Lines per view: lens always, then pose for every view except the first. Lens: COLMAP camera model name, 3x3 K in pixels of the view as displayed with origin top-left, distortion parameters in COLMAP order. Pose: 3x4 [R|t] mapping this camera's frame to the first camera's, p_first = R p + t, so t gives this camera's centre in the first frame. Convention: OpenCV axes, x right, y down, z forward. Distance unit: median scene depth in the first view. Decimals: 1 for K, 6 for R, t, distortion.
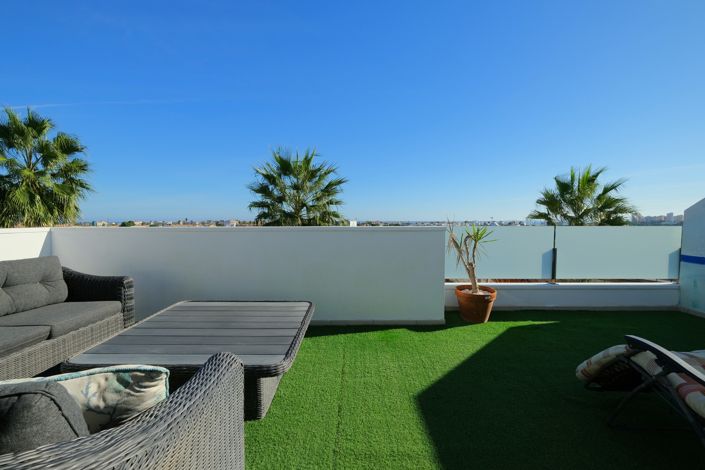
lens RADIAL K [[308.7, 0, 351.9], [0, 308.7, 229.6], [0, 0, 1]] dist [0.001192, -0.000078]
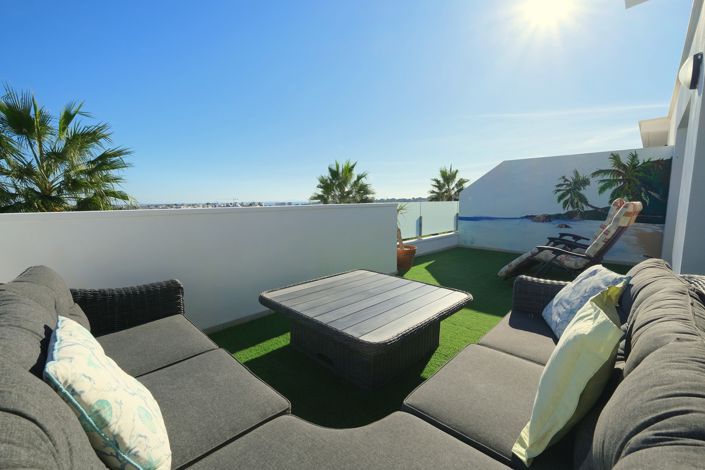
lens RADIAL K [[308.7, 0, 350.3], [0, 308.7, 234.1], [0, 0, 1]] dist [0.001192, -0.000078]
pose [[0.702297, -0.086656, 0.706590, -0.201095], [0.034947, 0.995564, 0.087361, 0.000414], [-0.711026, -0.036660, 0.702209, 0.044961]]
